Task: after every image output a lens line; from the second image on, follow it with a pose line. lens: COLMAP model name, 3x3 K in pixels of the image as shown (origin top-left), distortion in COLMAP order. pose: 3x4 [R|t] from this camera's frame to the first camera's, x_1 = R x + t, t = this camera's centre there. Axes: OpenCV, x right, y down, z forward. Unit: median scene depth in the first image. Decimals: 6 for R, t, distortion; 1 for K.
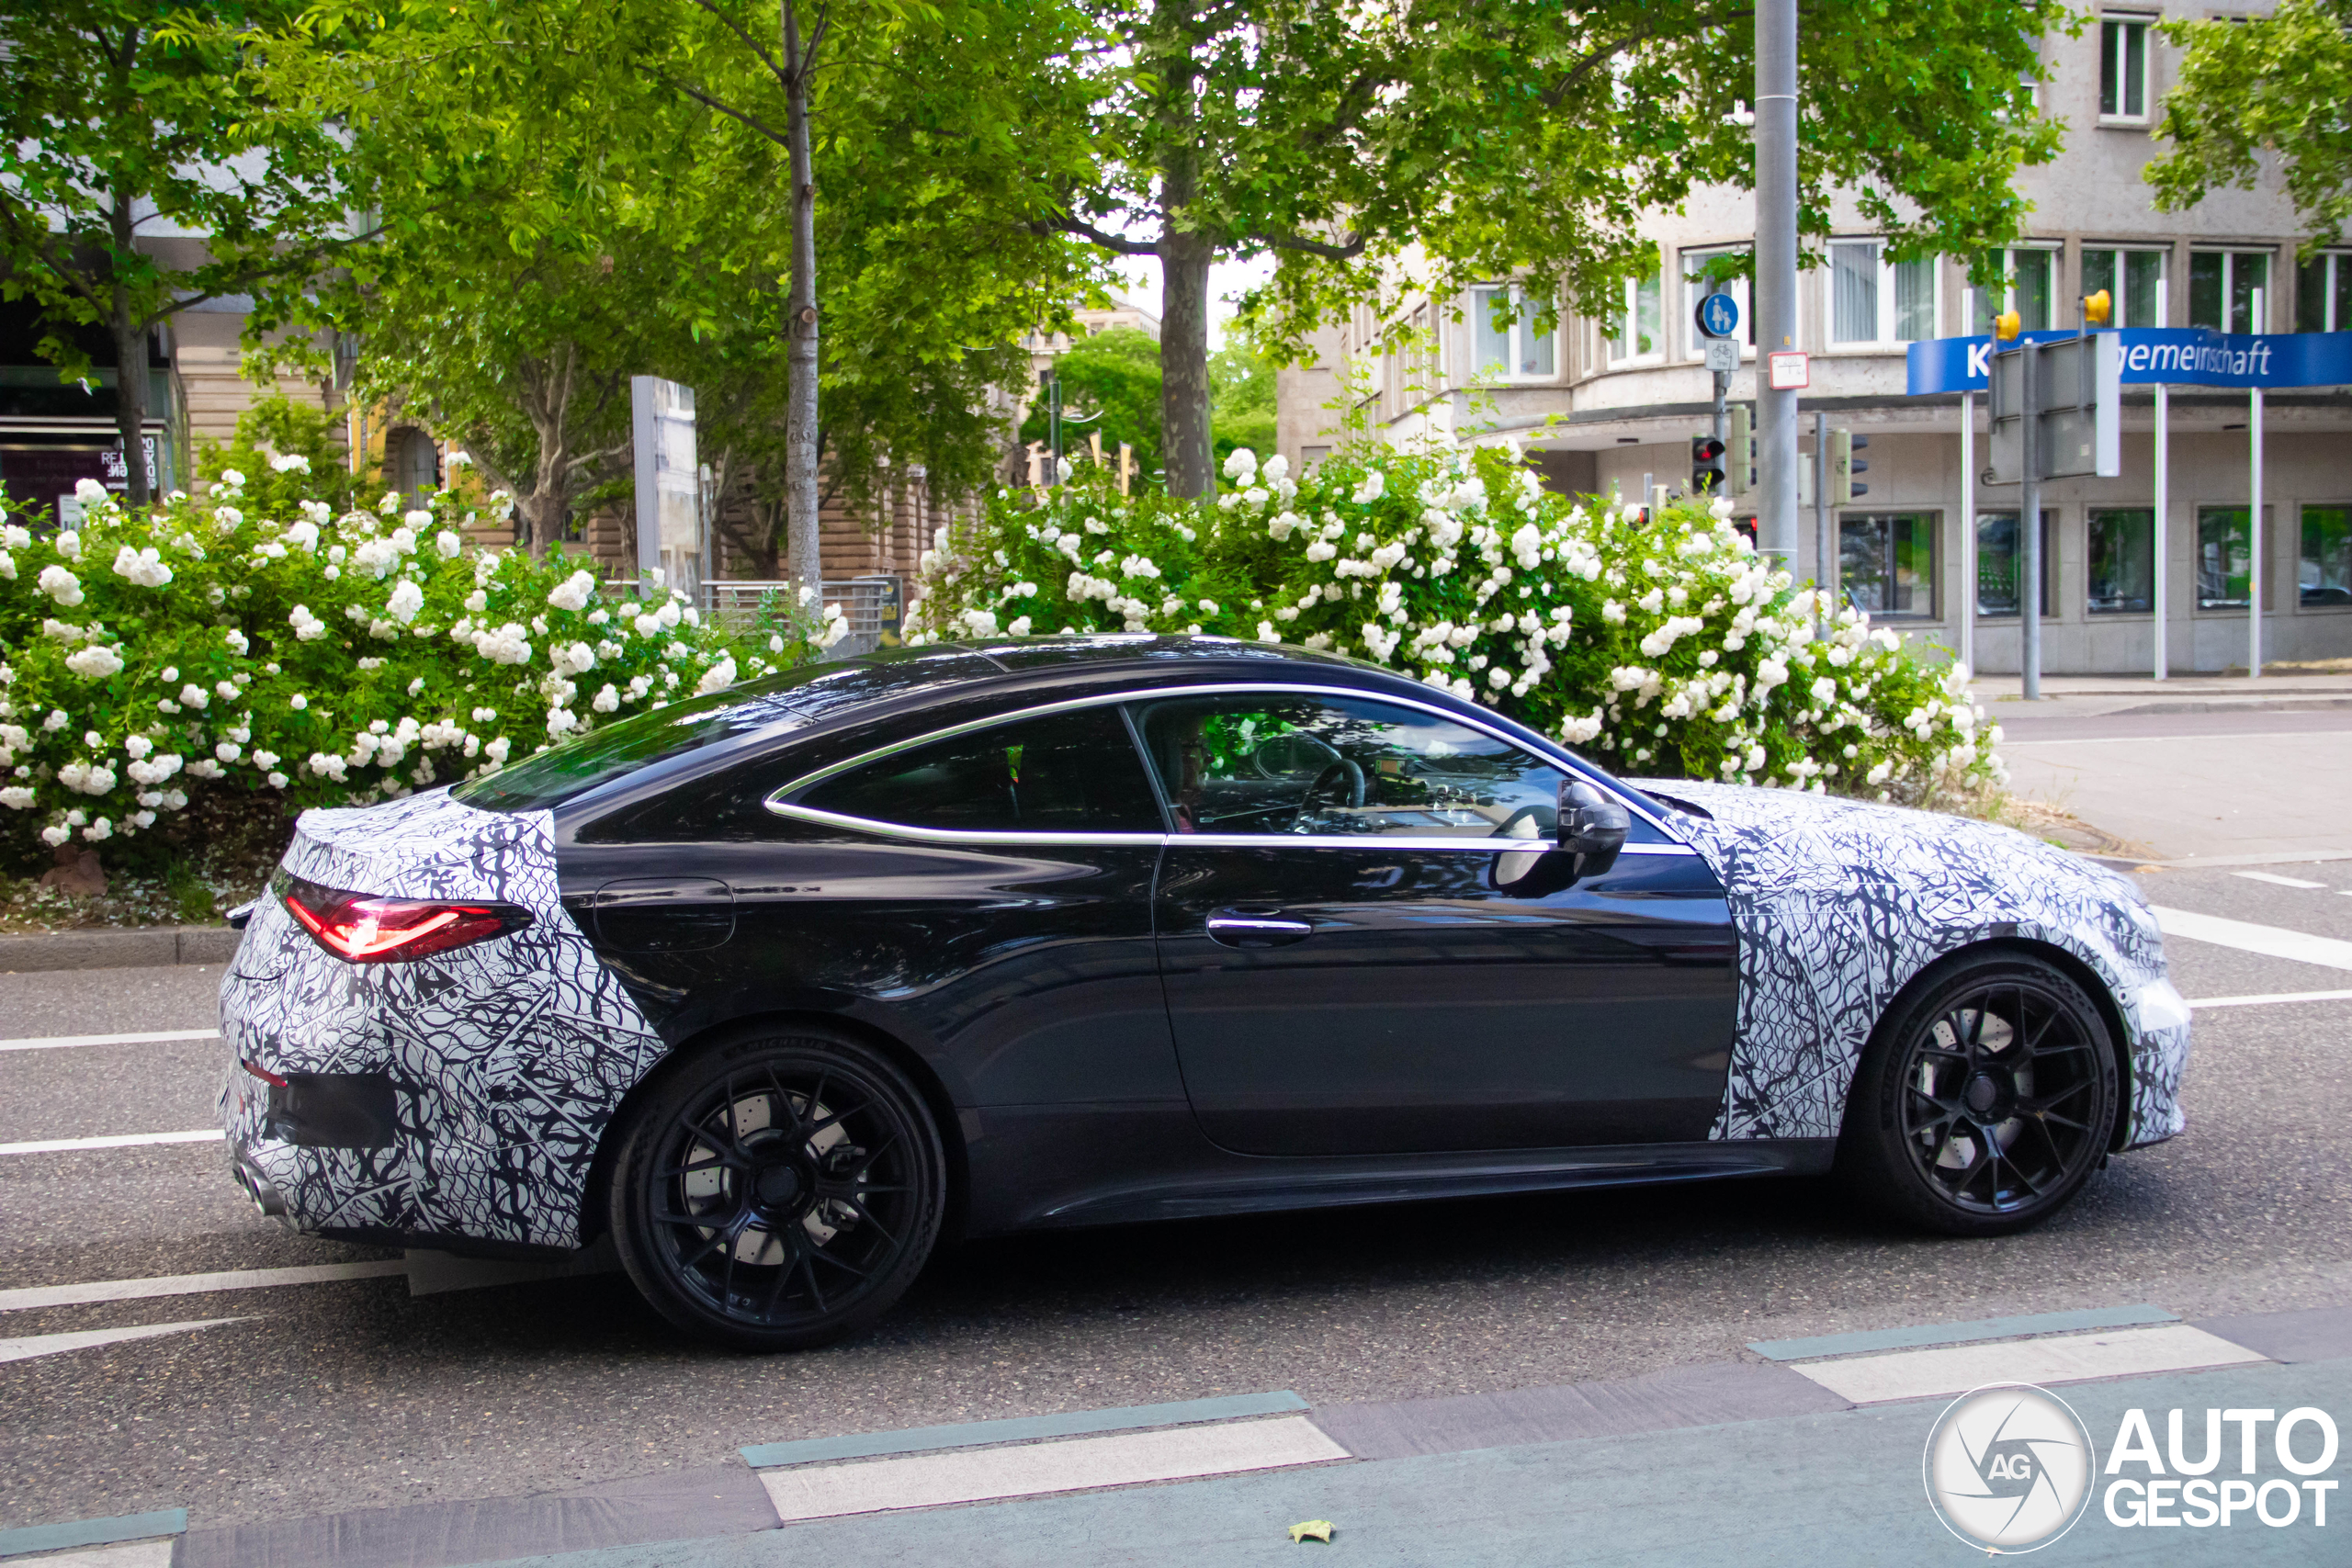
lens RADIAL K [[2511.4, 0, 1175.5], [0, 2511.4, 866.9], [0, 0, 1]] dist [0.155052, -0.018068]
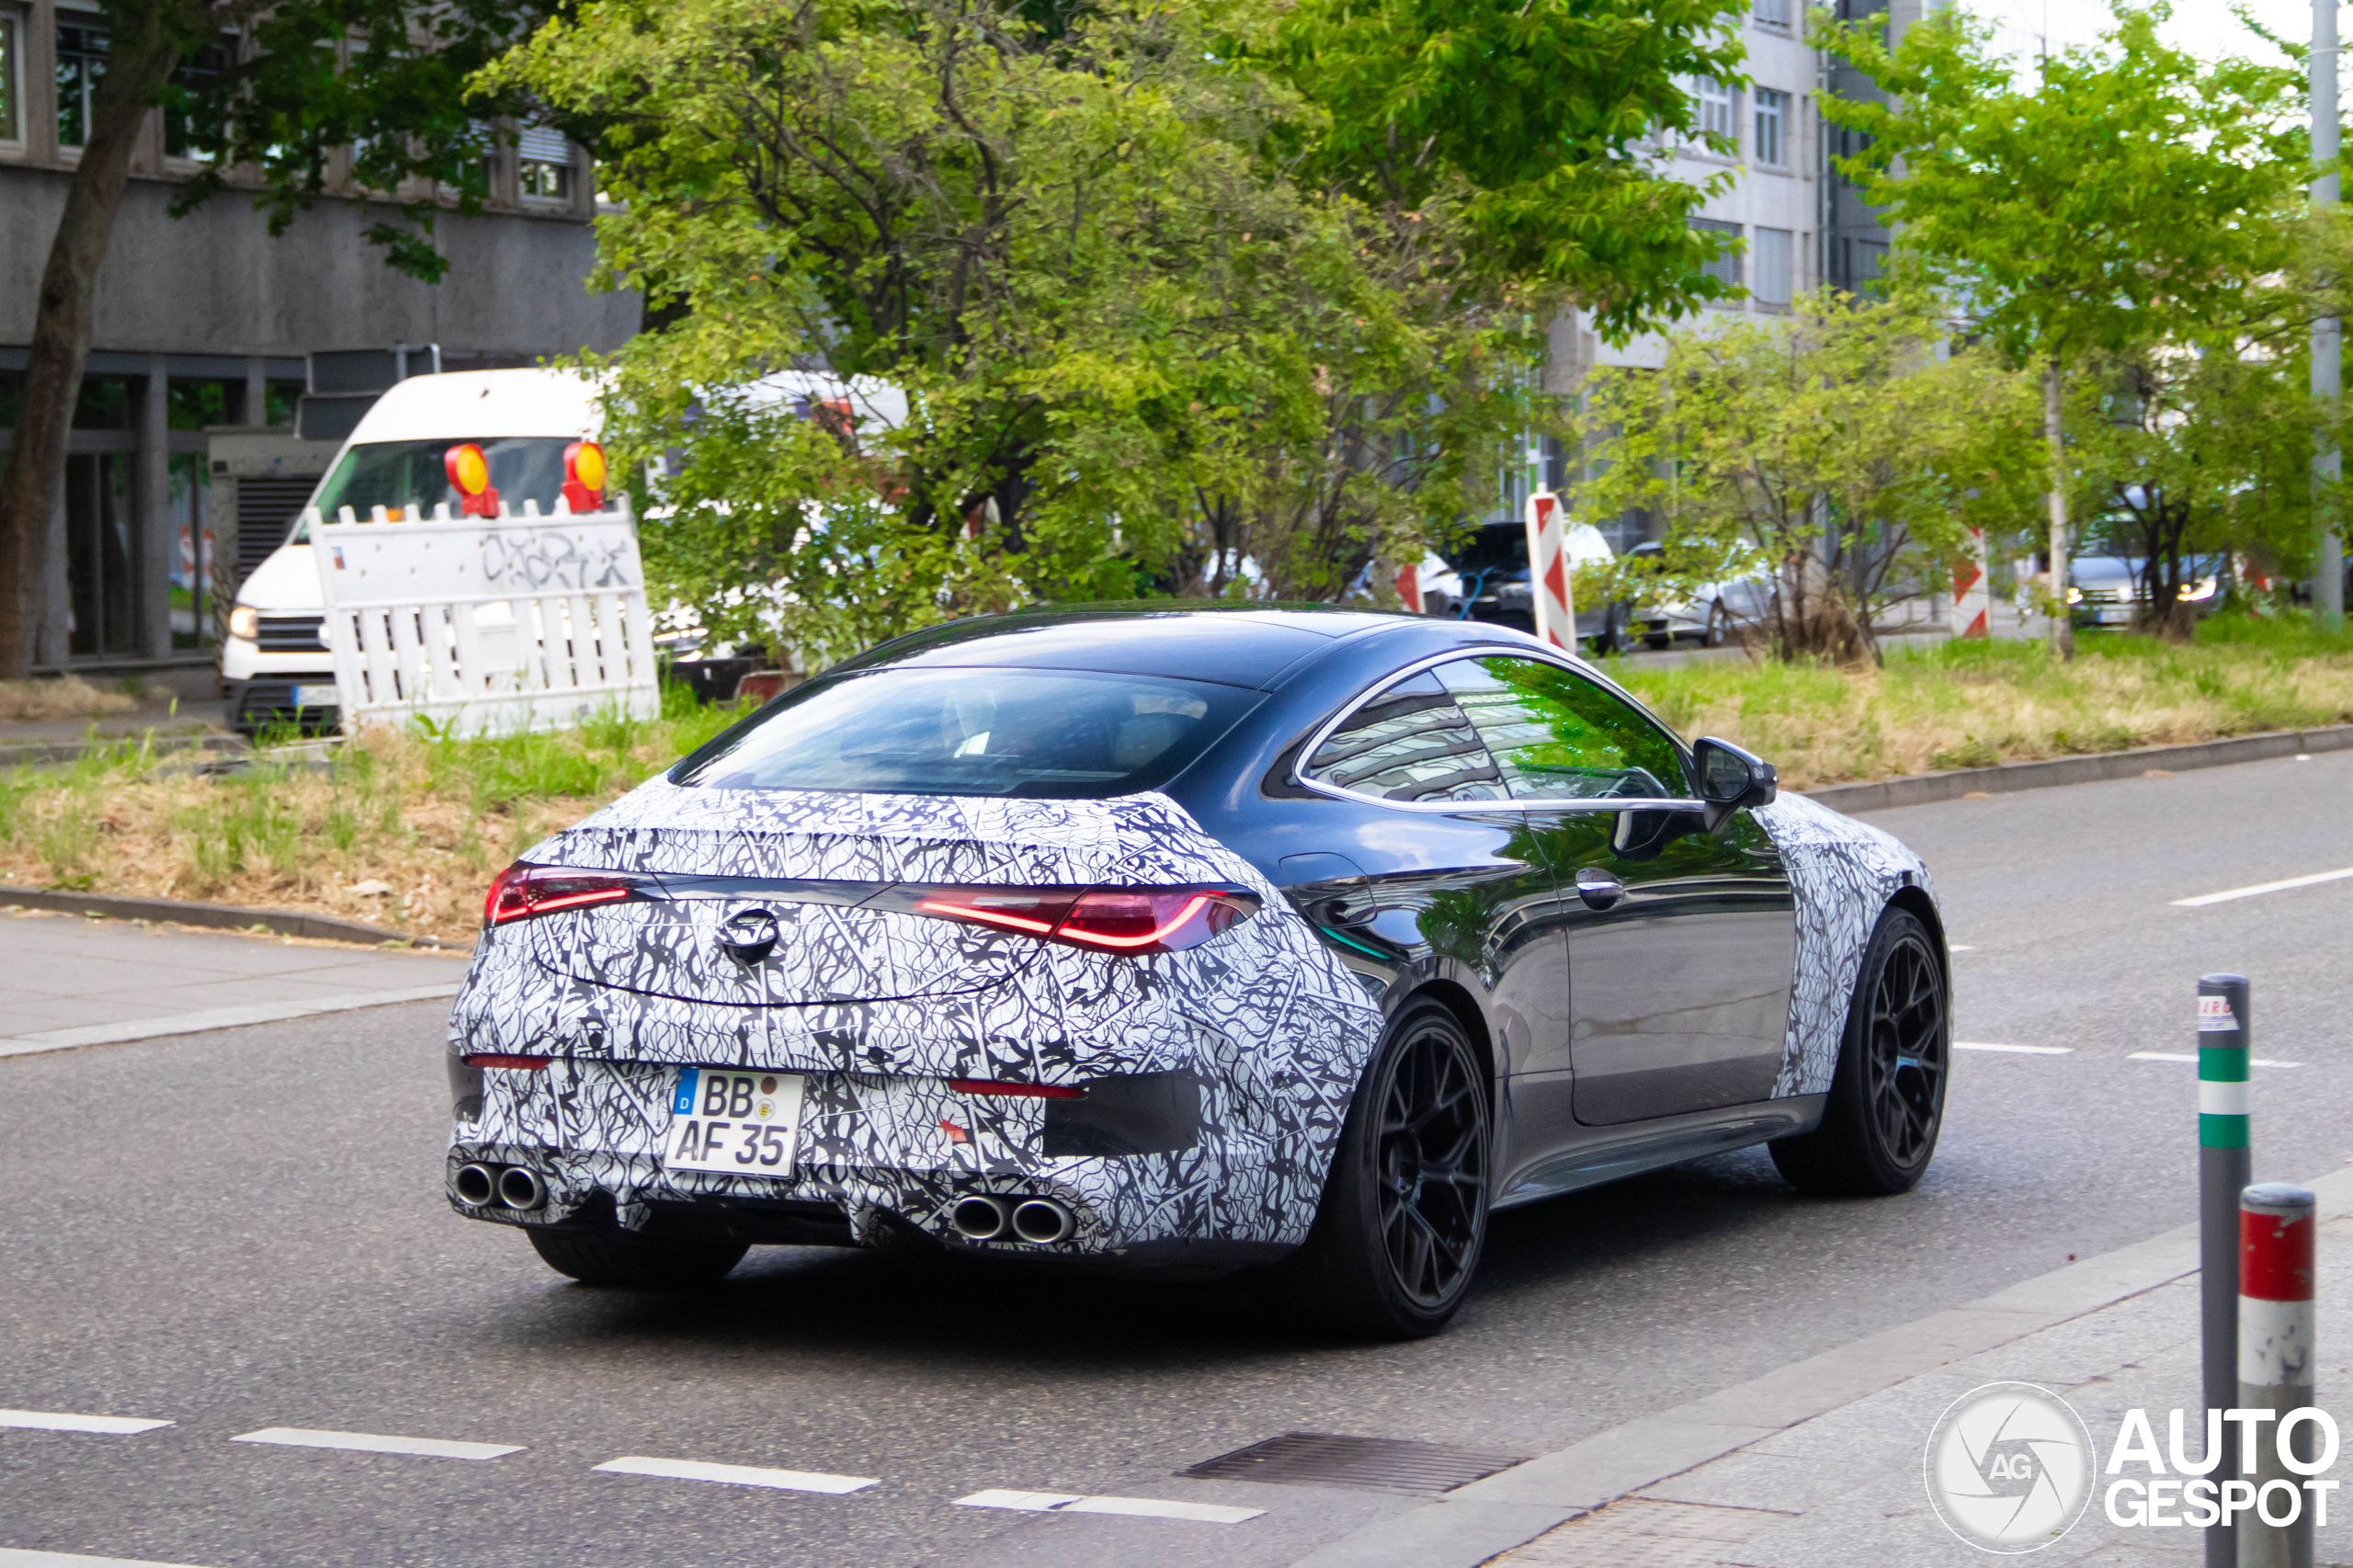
lens RADIAL K [[6276.8, 0, 1321.7], [0, 6276.8, 787.7], [0, 0, 1]] dist [0.797261, -0.707554]
pose [[0.645848, -0.033790, 0.762718, -2.039331], [0.092461, 0.995128, -0.034208, 0.061590], [-0.757846, 0.092615, 0.645826, -0.547243]]
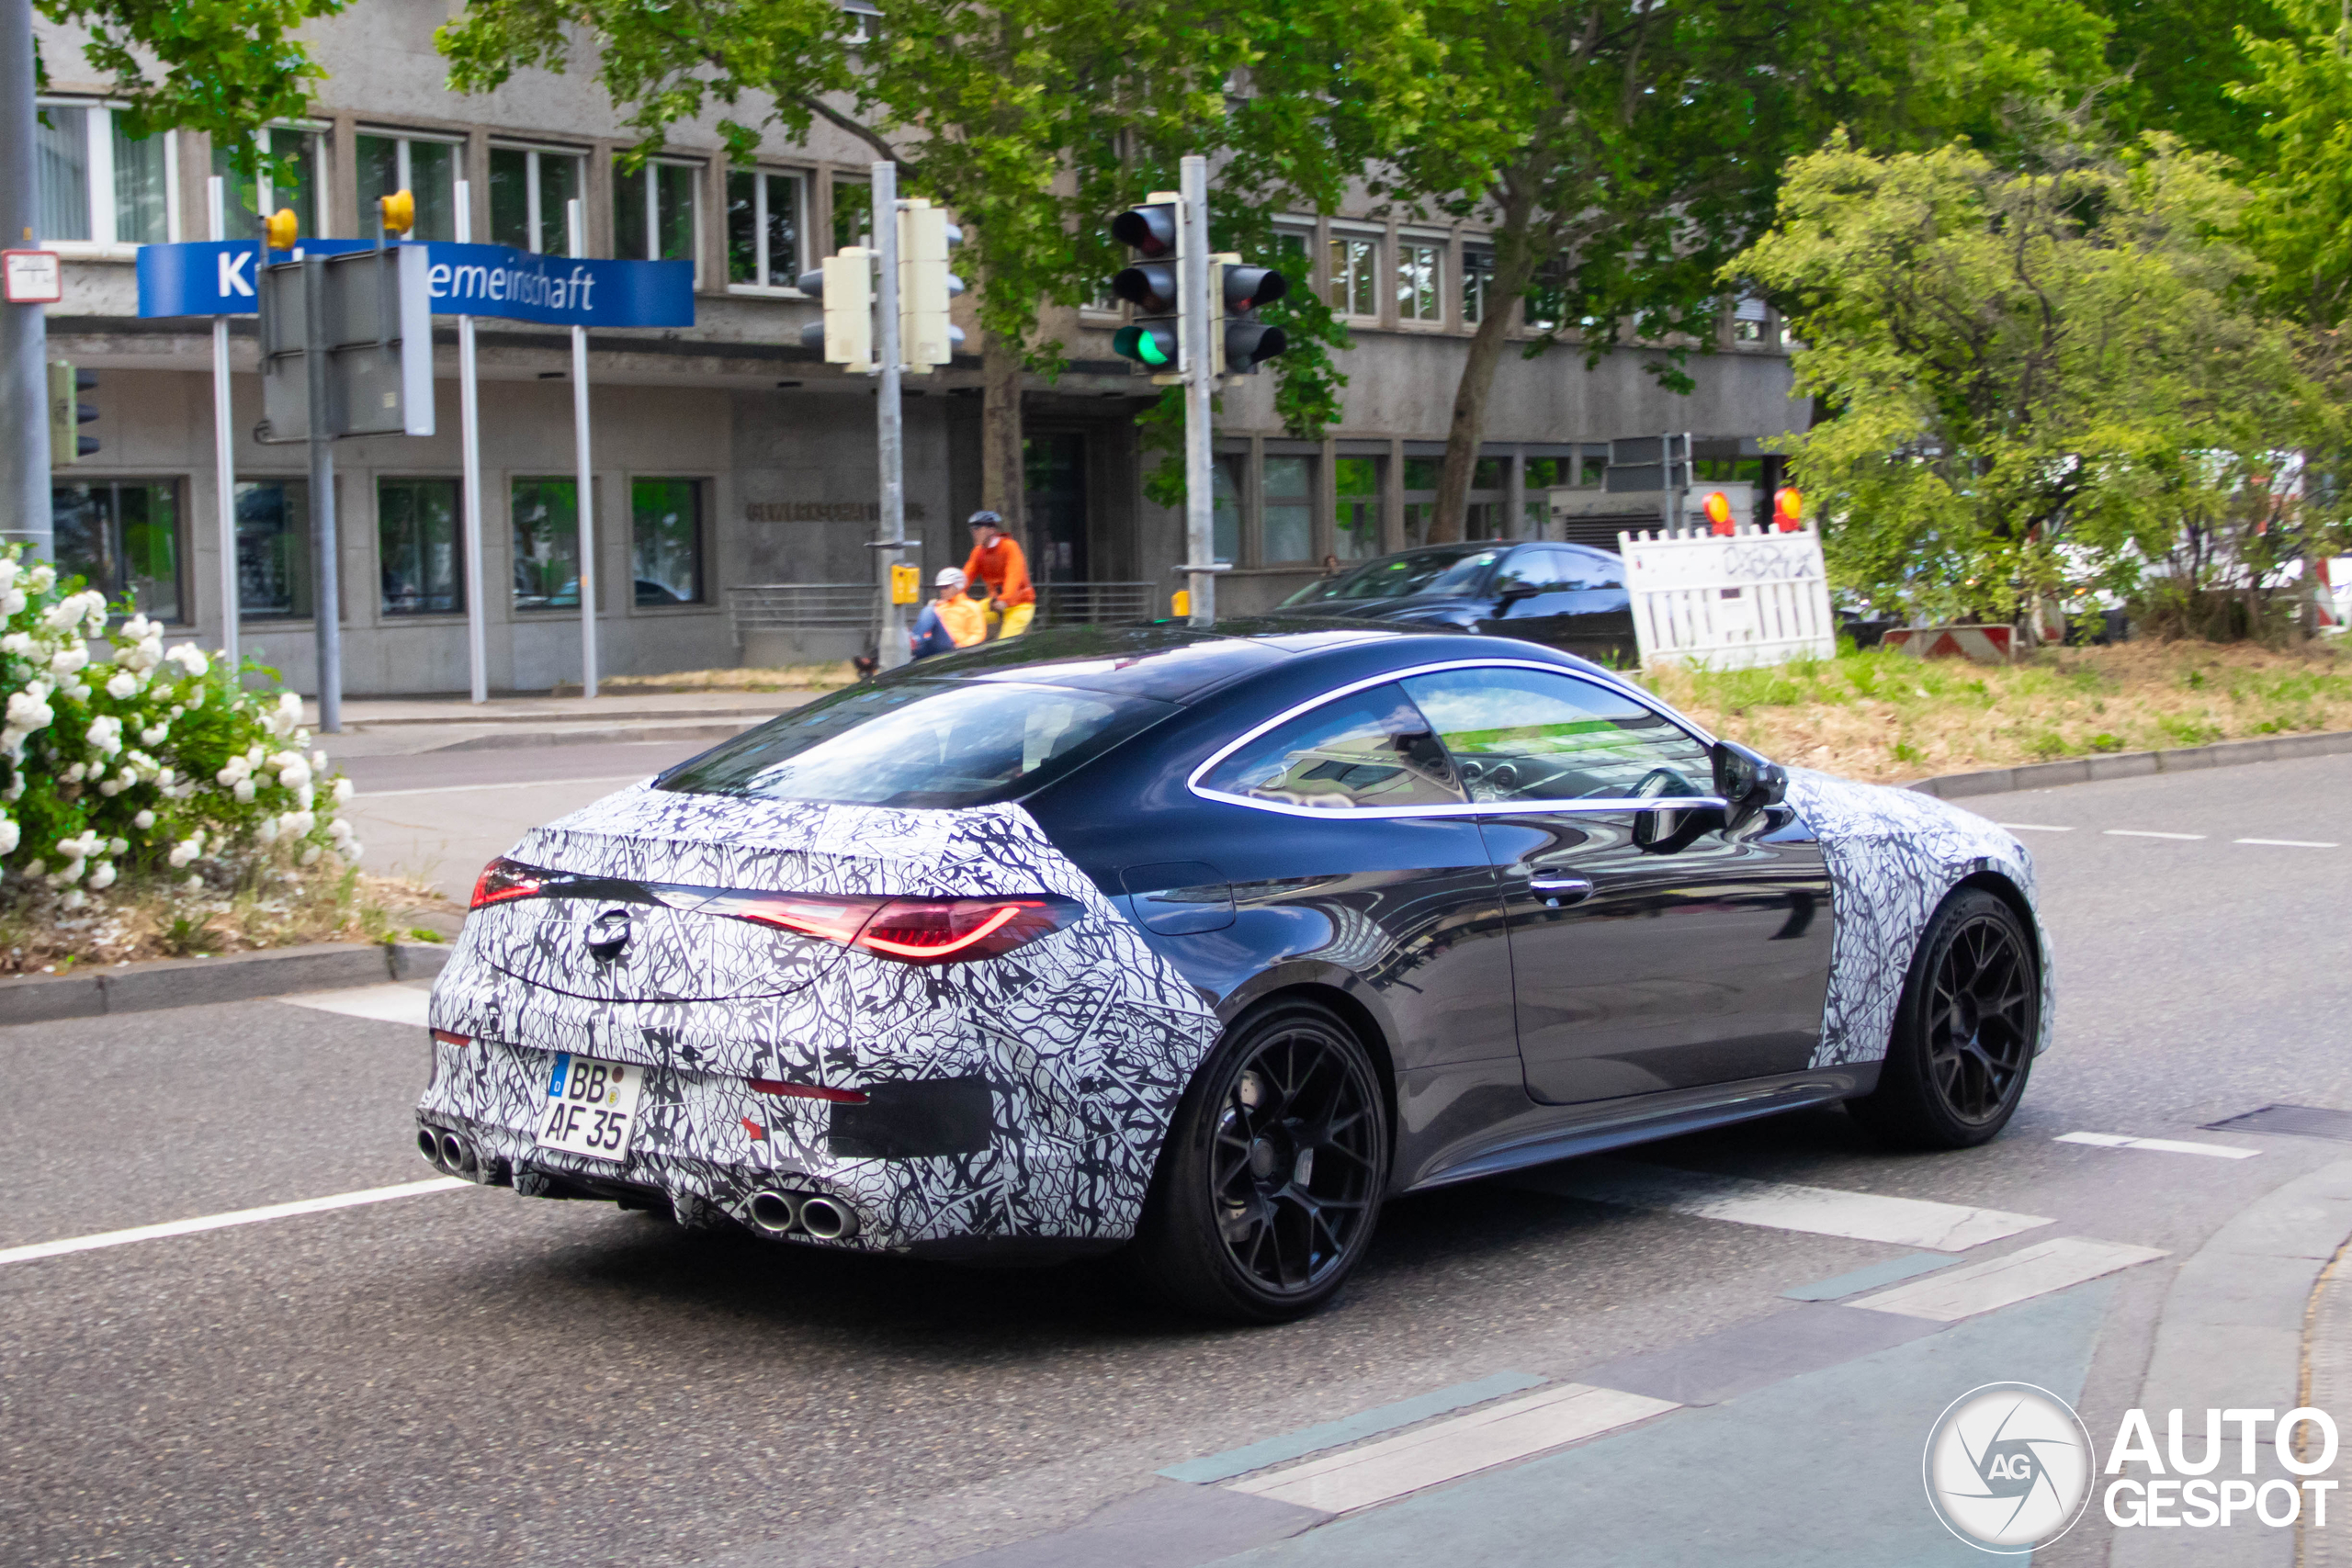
lens RADIAL K [[3720.4, 0, 1079.3], [0, 3720.4, 834.2], [0, 0, 1]] dist [0.098400, -0.049165]
pose [[0.850967, -0.049360, 0.522894, -1.014024], [0.072266, 0.997109, -0.023482, 0.025234], [-0.520224, 0.057769, 0.852074, -0.240008]]
